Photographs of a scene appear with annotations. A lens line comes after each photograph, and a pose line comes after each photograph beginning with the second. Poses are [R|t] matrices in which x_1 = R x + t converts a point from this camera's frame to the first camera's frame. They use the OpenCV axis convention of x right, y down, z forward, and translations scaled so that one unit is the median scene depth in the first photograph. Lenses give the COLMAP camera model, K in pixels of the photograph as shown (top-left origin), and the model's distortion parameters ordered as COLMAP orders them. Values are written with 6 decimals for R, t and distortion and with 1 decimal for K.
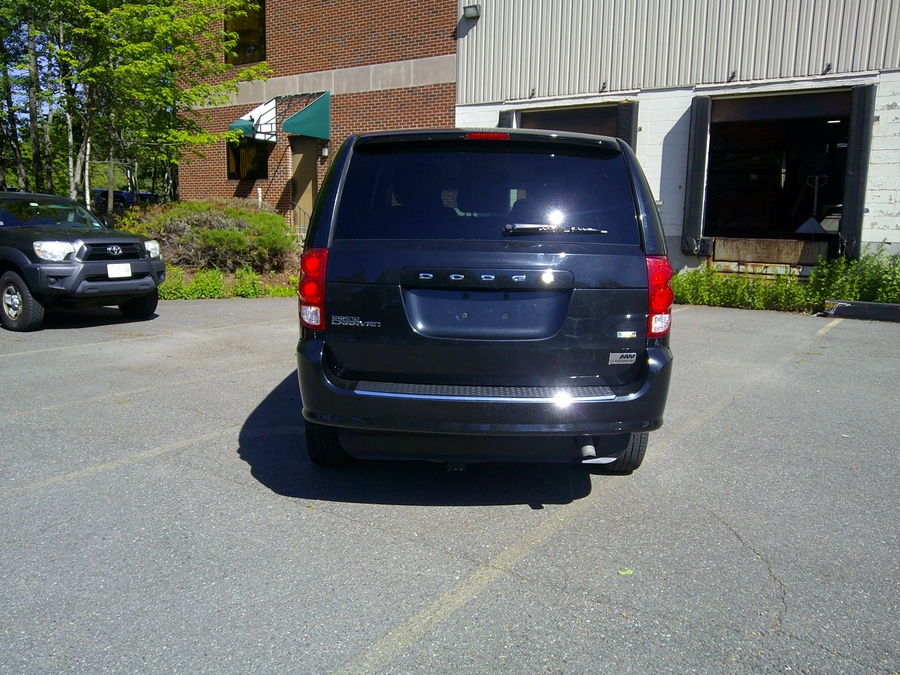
lens RADIAL K [[736.0, 0, 445.9], [0, 736.0, 339.2], [0, 0, 1]] dist [0.005419, -0.063381]
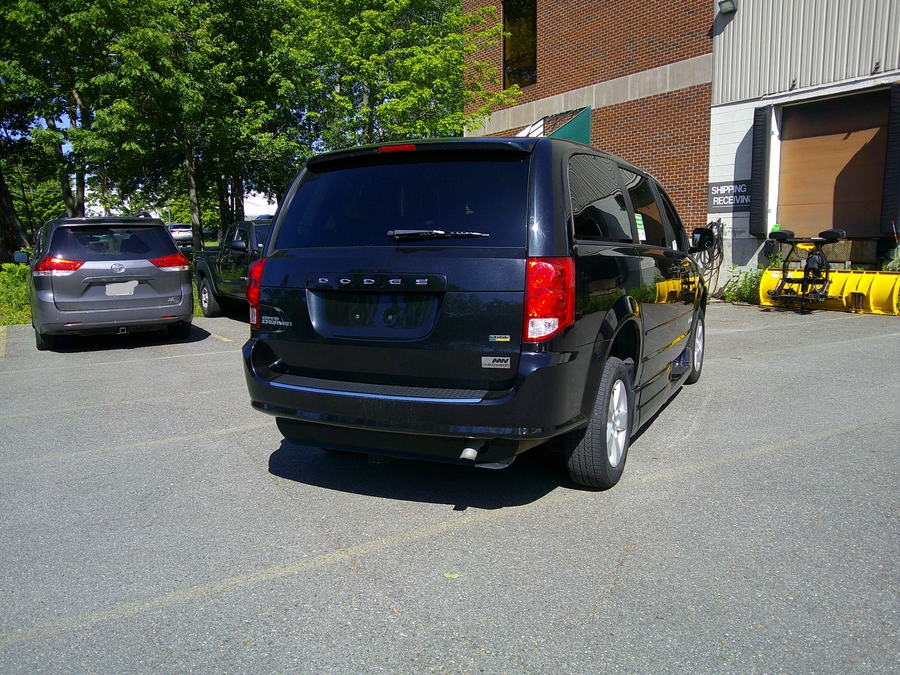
lens RADIAL K [[726.7, 0, 450.0], [0, 726.7, 337.5], [0, 0, 1]] dist [-0.010323, 0.001888]
pose [[0.908004, 0.021968, -0.418385, 0.126008], [-0.029711, 0.999486, -0.012000, 0.001374], [0.417907, 0.023327, 0.908190, 0.020041]]
